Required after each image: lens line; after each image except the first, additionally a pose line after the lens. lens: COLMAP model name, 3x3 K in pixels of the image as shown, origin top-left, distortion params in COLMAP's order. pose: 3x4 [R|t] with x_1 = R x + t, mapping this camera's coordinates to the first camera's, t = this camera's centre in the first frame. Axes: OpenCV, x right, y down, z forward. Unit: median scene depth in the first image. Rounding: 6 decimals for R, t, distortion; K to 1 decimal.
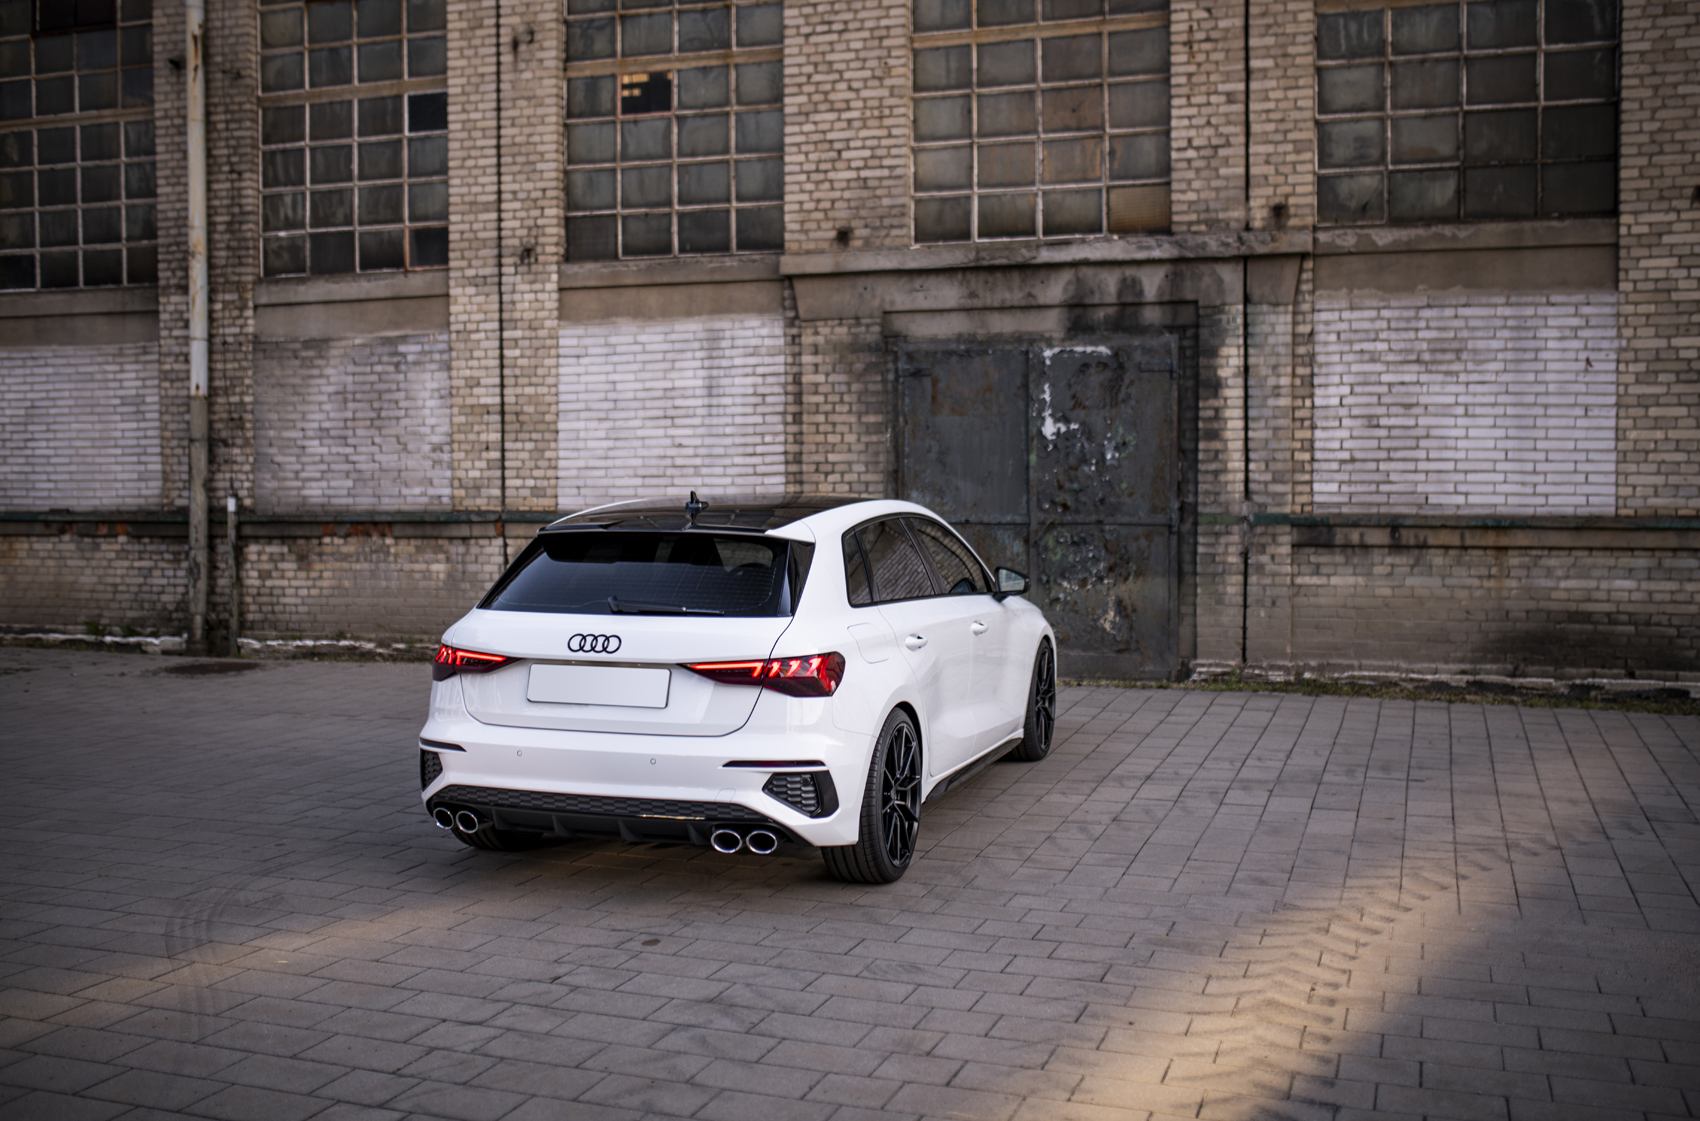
lens RADIAL K [[1667.5, 0, 858.3], [0, 1667.5, 549.6], [0, 0, 1]] dist [-0.071293, 0.117230]
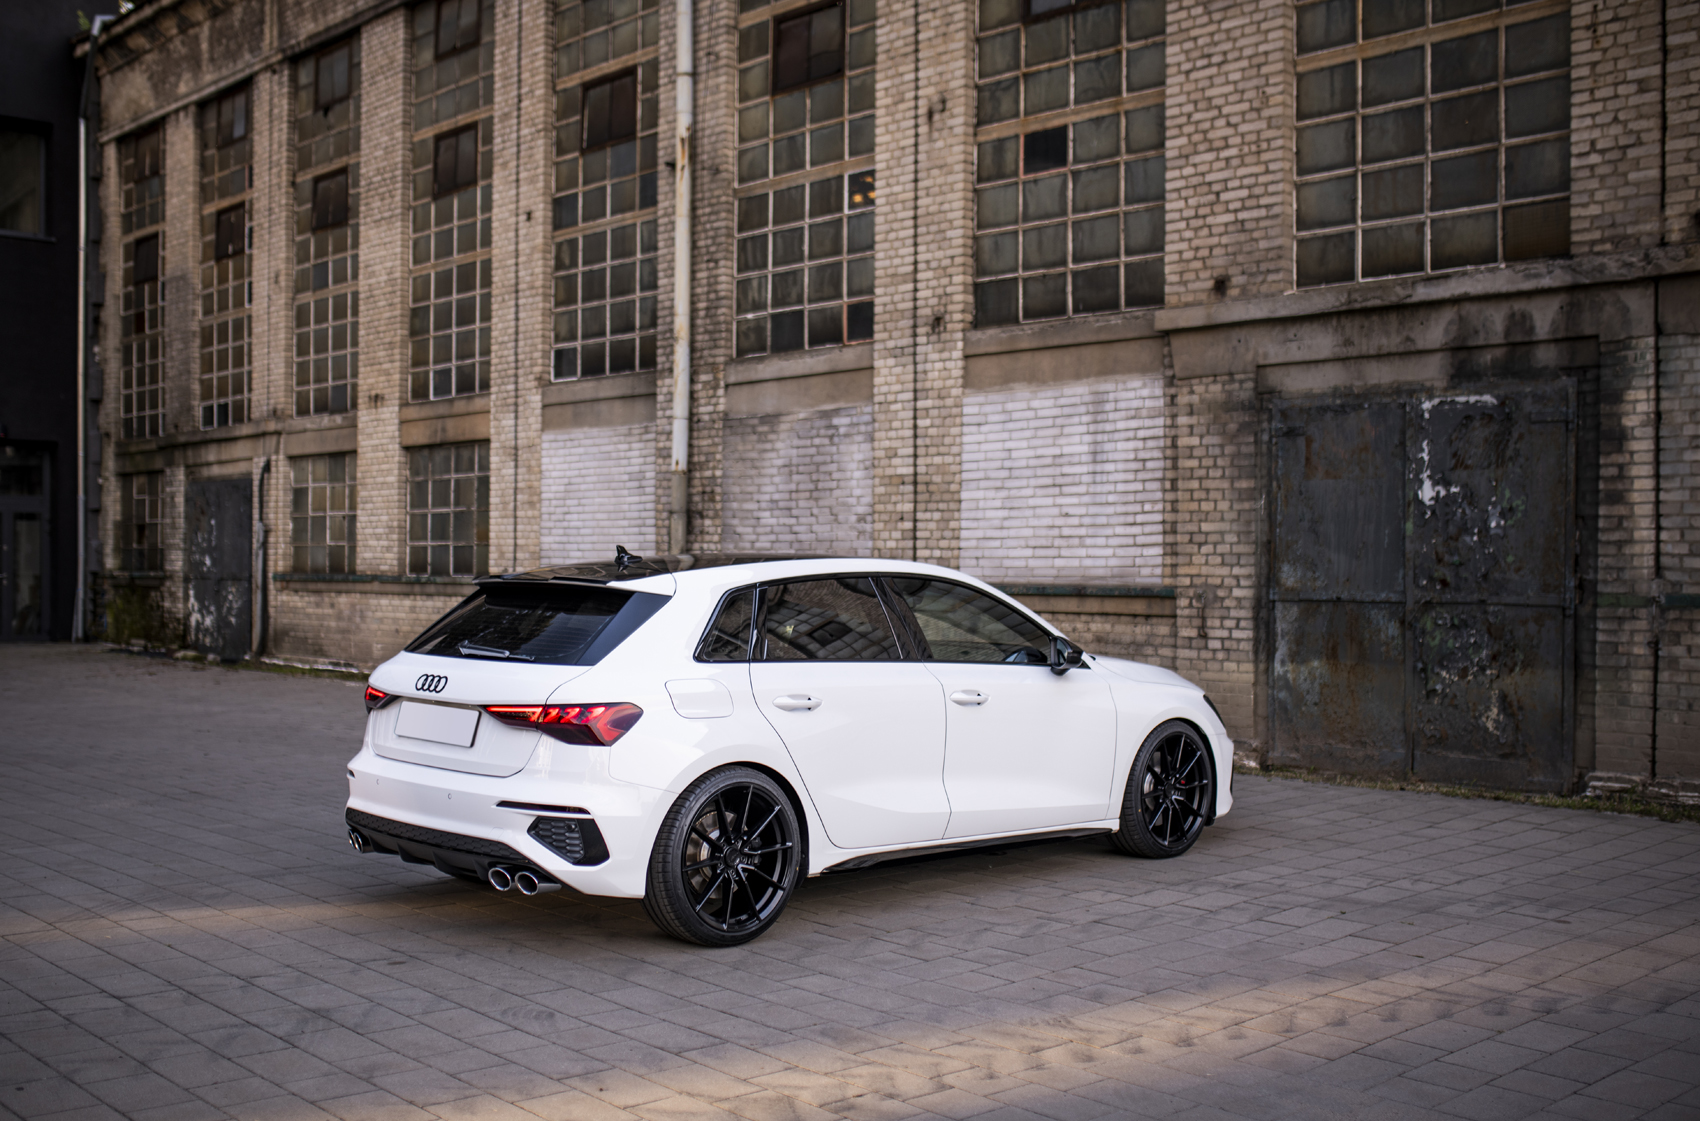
lens RADIAL K [[1755.0, 0, 844.6], [0, 1755.0, 577.5], [0, 0, 1]] dist [-0.067986, 0.112484]
pose [[0.879625, 0.013032, -0.475489, 0.269656], [-0.030098, 0.999146, -0.028295, 0.005685], [0.474714, 0.039201, 0.879266, 0.062921]]
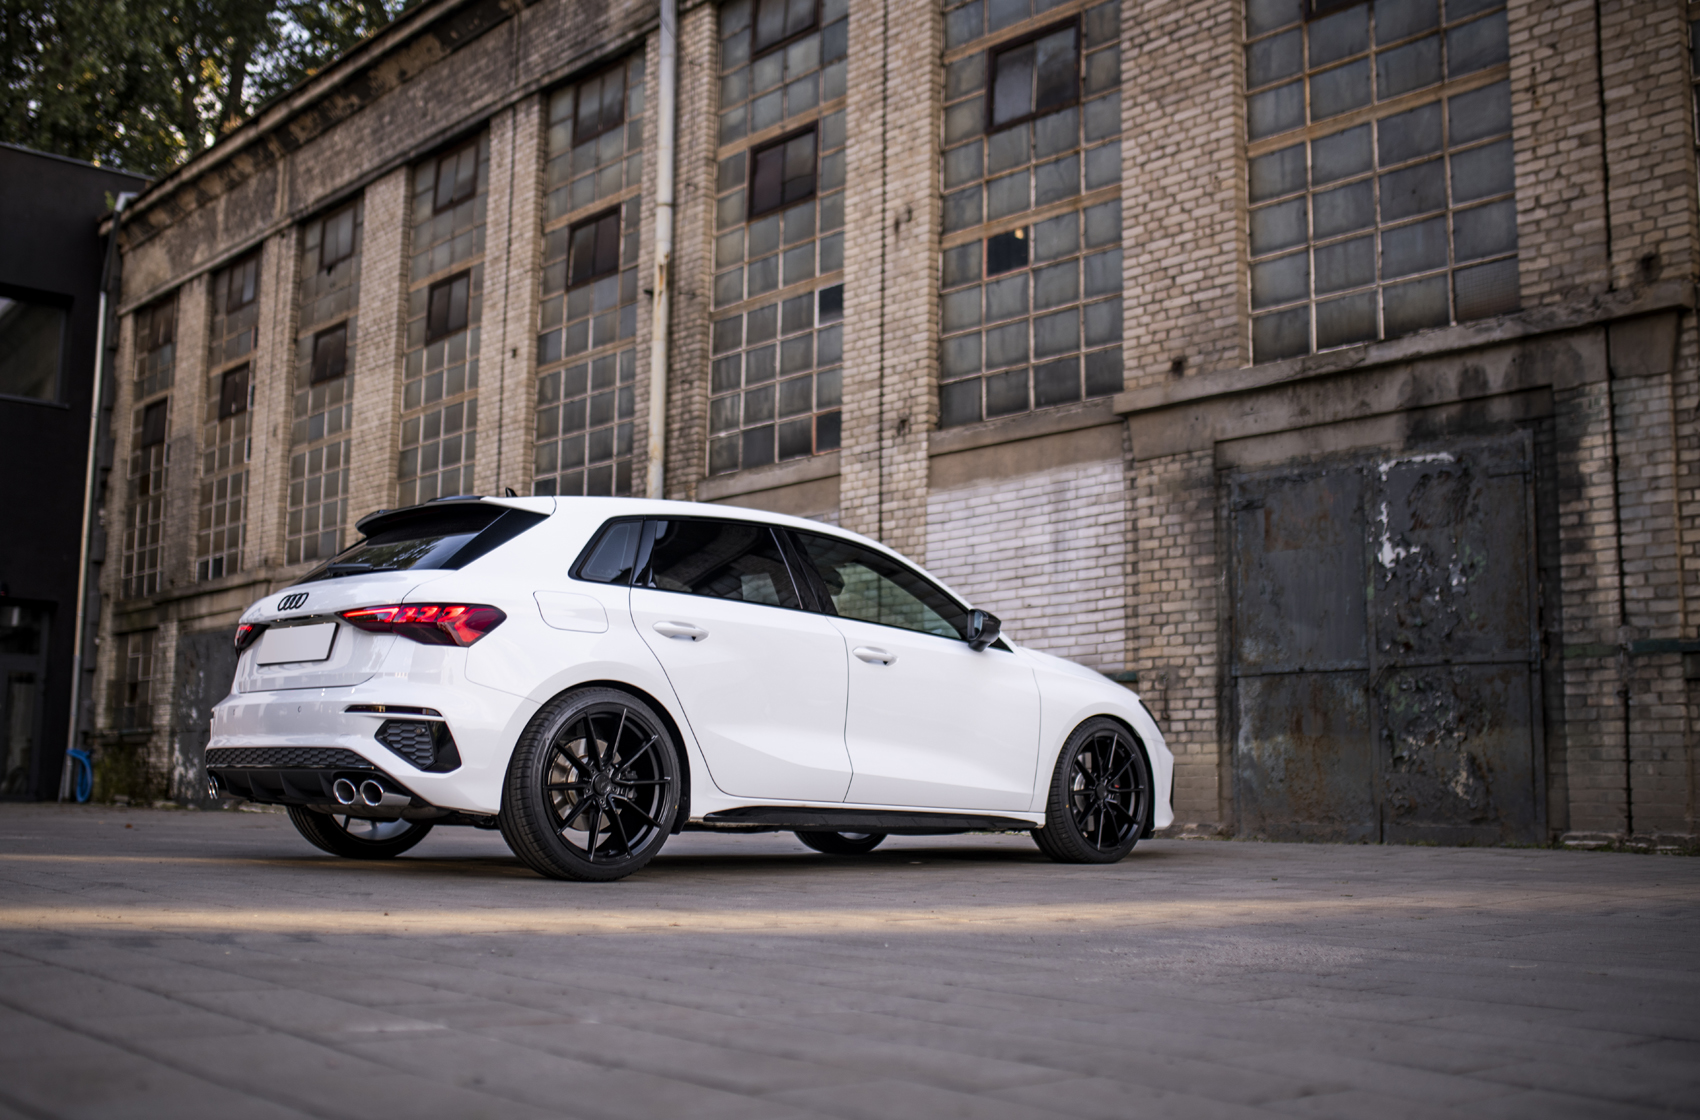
lens RADIAL K [[1721.7, 0, 848.3], [0, 1721.7, 580.1], [0, 0, 1]] dist [-0.069564, 0.112909]
pose [[0.875107, -0.045627, -0.481773, 0.282710], [-0.038875, 0.985700, -0.163964, 0.089328], [0.482365, 0.162215, 0.860820, 0.121025]]
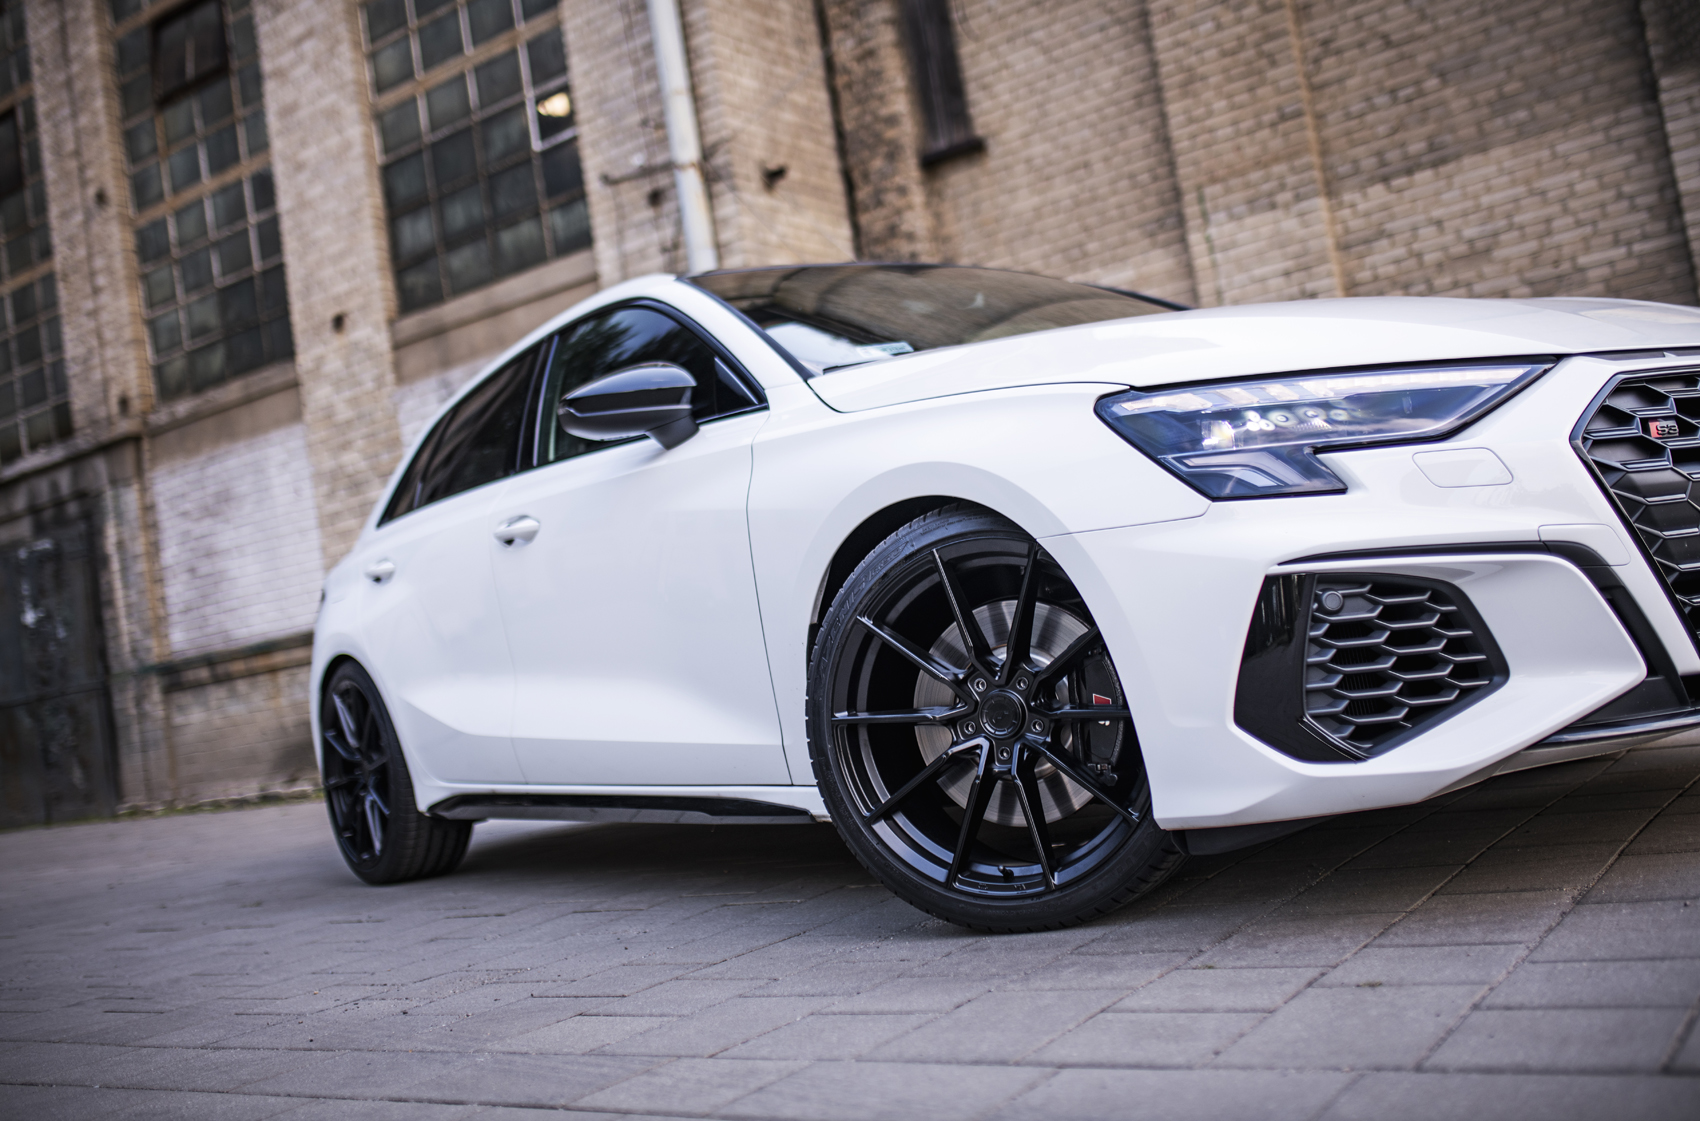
lens RADIAL K [[1682.6, 0, 848.6], [0, 1682.6, 536.5], [0, 0, 1]] dist [-0.067273, 0.104686]
pose [[0.945738, -0.166283, -0.279158, 0.959270], [0.137507, 0.983227, -0.119820, 0.087222], [0.294400, 0.074932, 0.952740, 0.050912]]
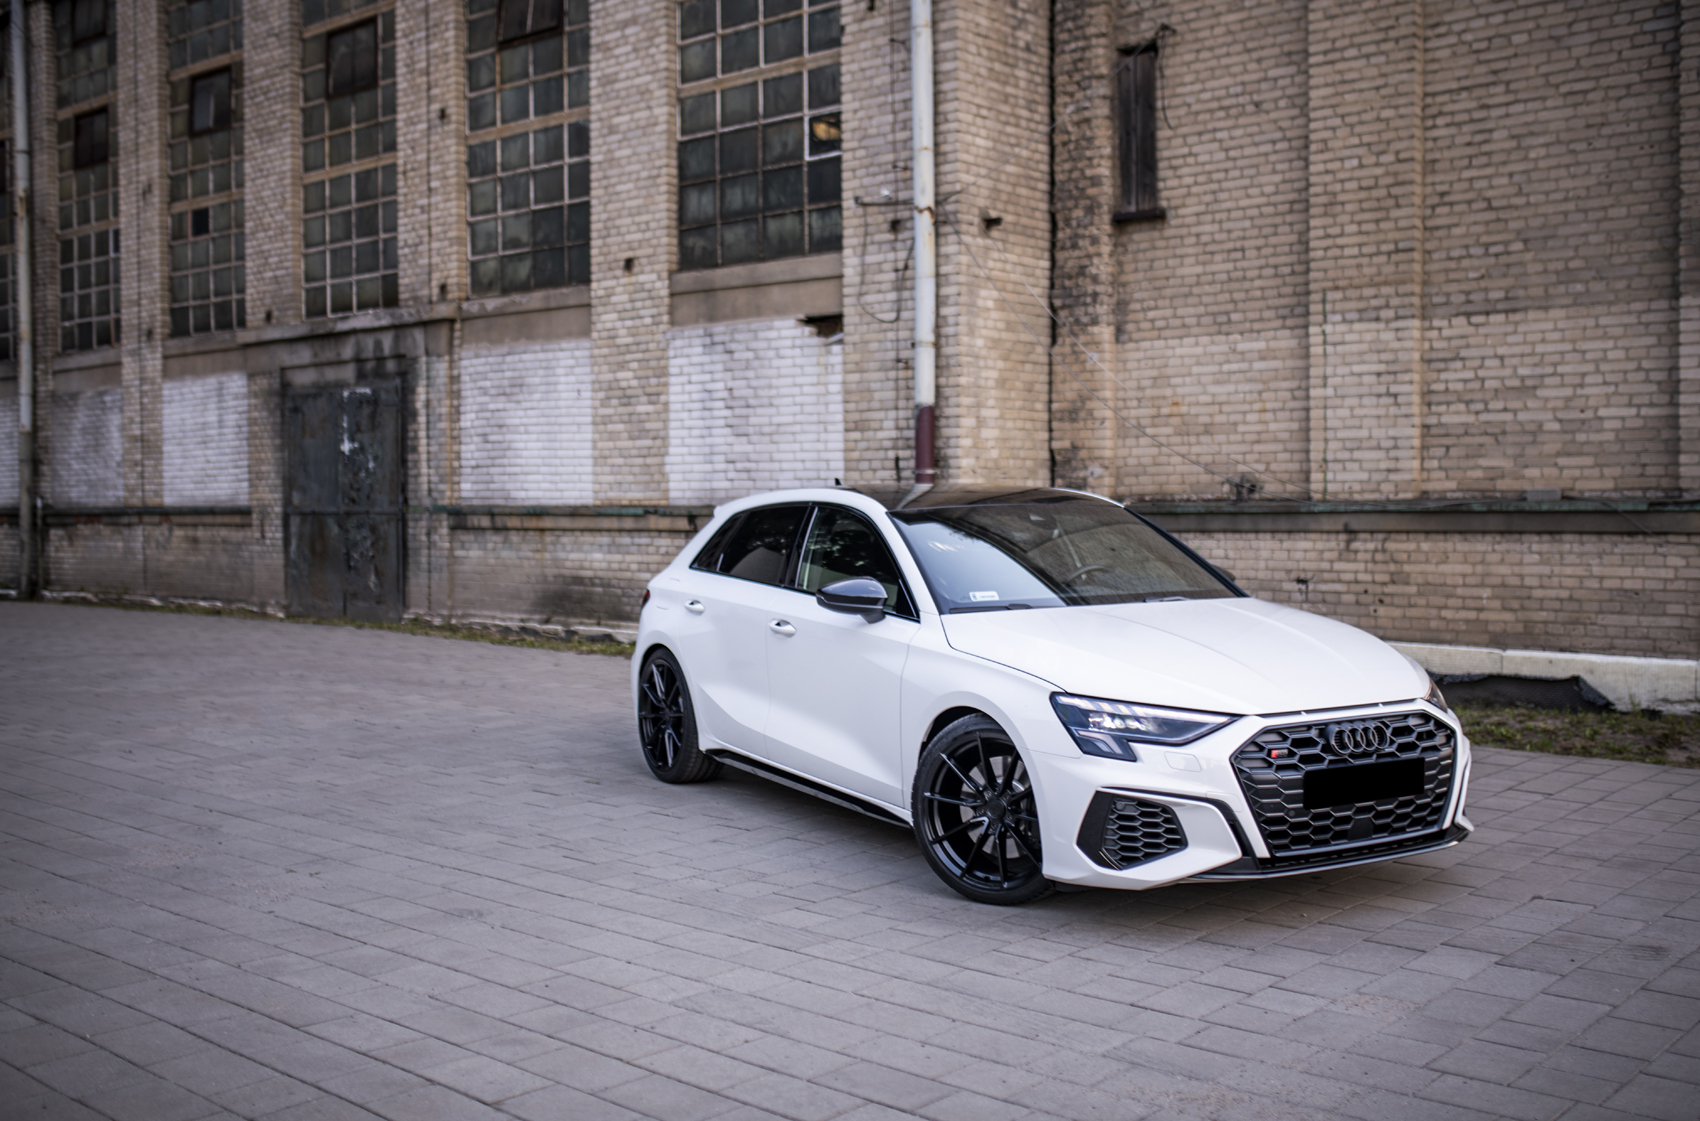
lens RADIAL K [[1728.1, 0, 868.9], [0, 1728.1, 563.1], [0, 0, 1]] dist [-0.070242, 0.116285]
pose [[0.924075, 0.013155, -0.381985, 1.058909], [-0.015535, 0.999874, -0.003147, 0.024281], [0.381896, 0.008842, 0.924163, -0.186544]]
